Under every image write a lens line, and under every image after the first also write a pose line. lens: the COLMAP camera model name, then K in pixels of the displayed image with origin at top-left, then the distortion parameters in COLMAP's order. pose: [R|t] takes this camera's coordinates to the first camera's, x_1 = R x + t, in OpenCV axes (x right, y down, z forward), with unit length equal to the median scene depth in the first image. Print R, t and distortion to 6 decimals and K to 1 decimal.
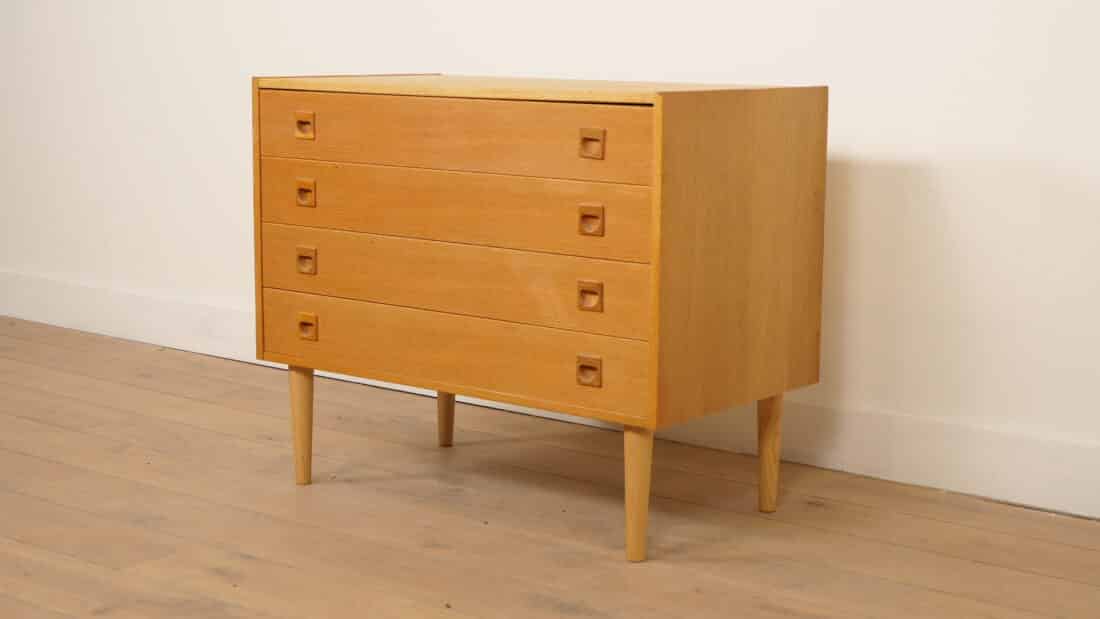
lens RADIAL K [[1758.0, 0, 550.0], [0, 1758.0, 309.5], [0, 0, 1]] dist [0.026167, 0.006210]
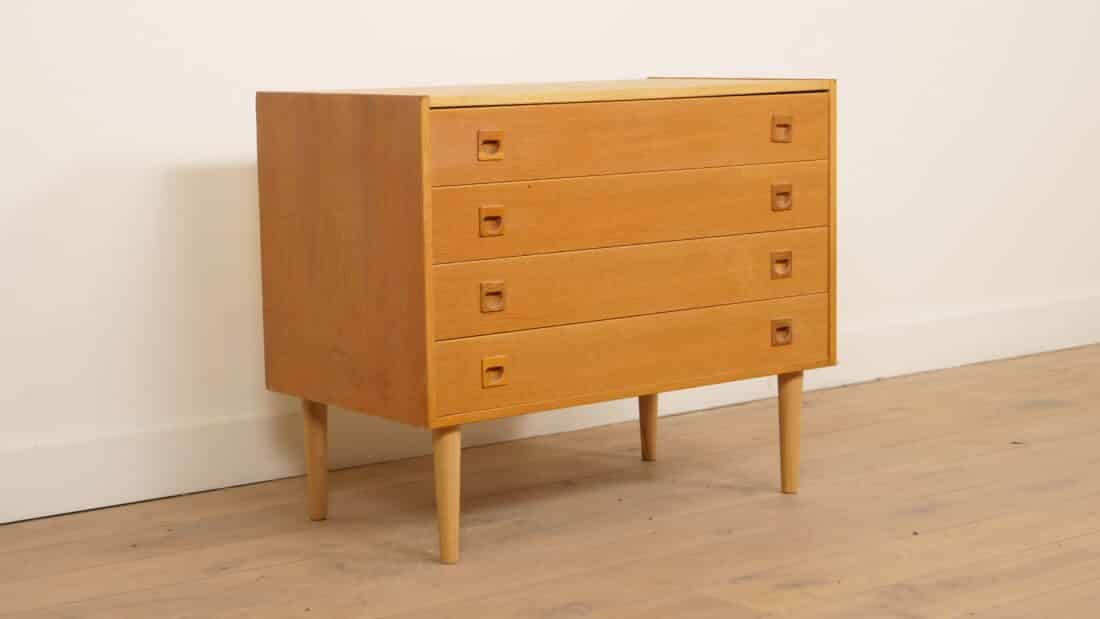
lens RADIAL K [[2102.1, 0, 550.0], [0, 2102.1, 309.5], [0, 0, 1]] dist [0.007141, 0.028482]
pose [[0.243878, -0.143741, 0.959094, -1.212202], [0.170743, 0.979871, 0.103438, -0.133394], [-0.954657, 0.138533, 0.263512, 0.732480]]
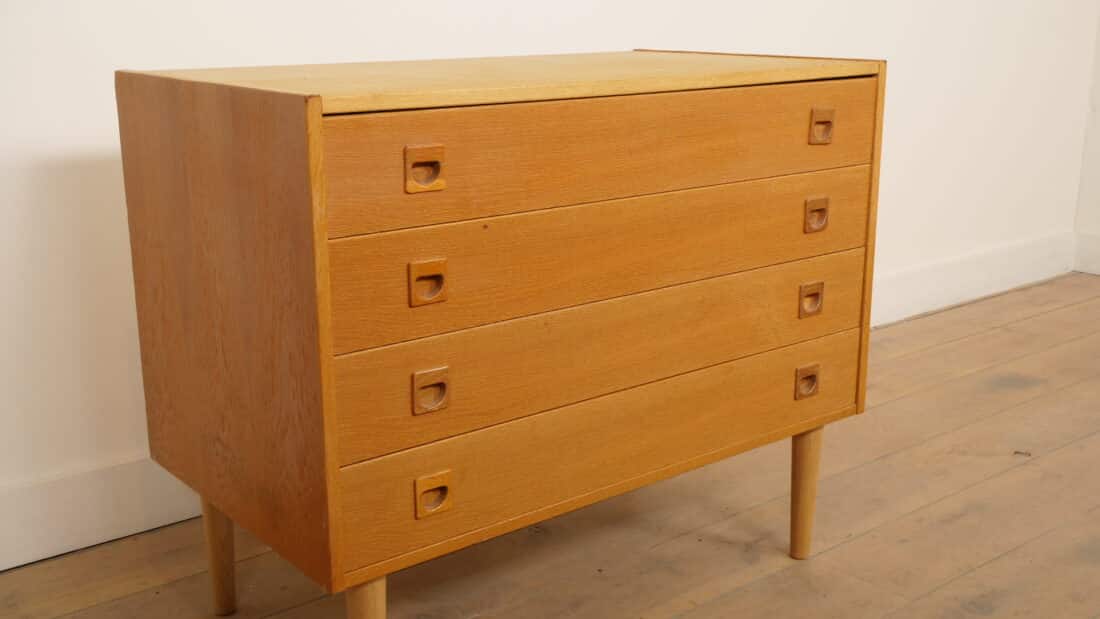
lens RADIAL K [[1218.2, 0, 550.0], [0, 1218.2, 309.5], [0, 0, 1]] dist [0.021734, -0.015056]
pose [[0.224807, -0.257322, 0.939812, -0.542879], [0.156487, 0.961515, 0.225832, -0.150469], [-0.961756, 0.096300, 0.256423, 0.897847]]
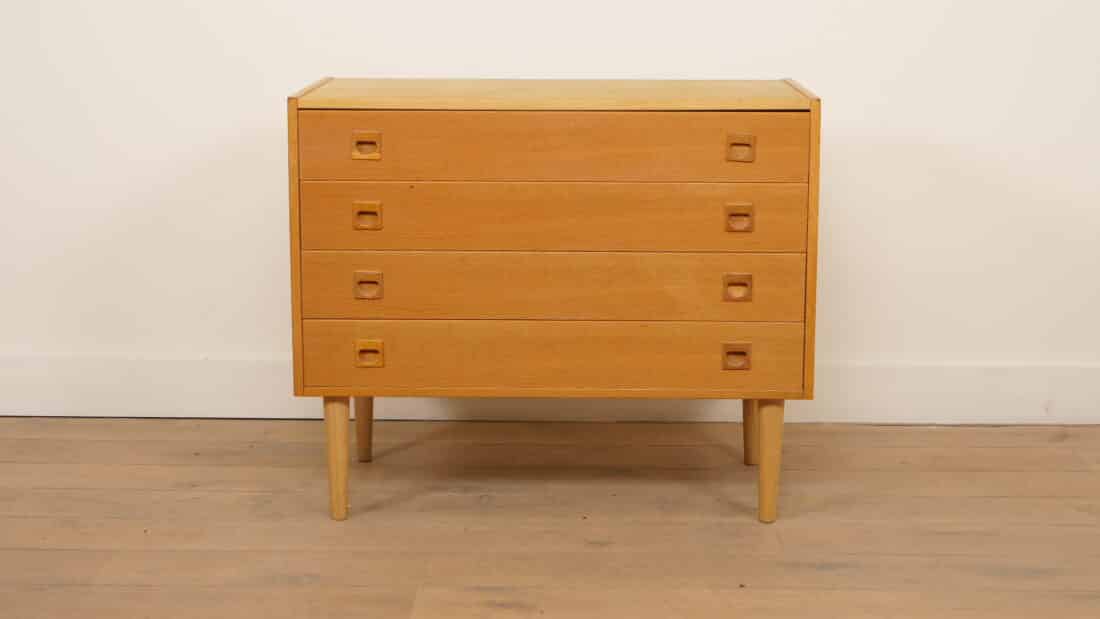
lens RADIAL K [[1940.0, 0, 550.0], [0, 1940.0, 309.5], [0, 0, 1]] dist [0.014193, 0.002383]
pose [[0.801226, -0.117936, 0.586624, -0.719901], [0.100607, 0.992979, 0.062219, -0.074665], [-0.589843, 0.009167, 0.807466, 0.090455]]
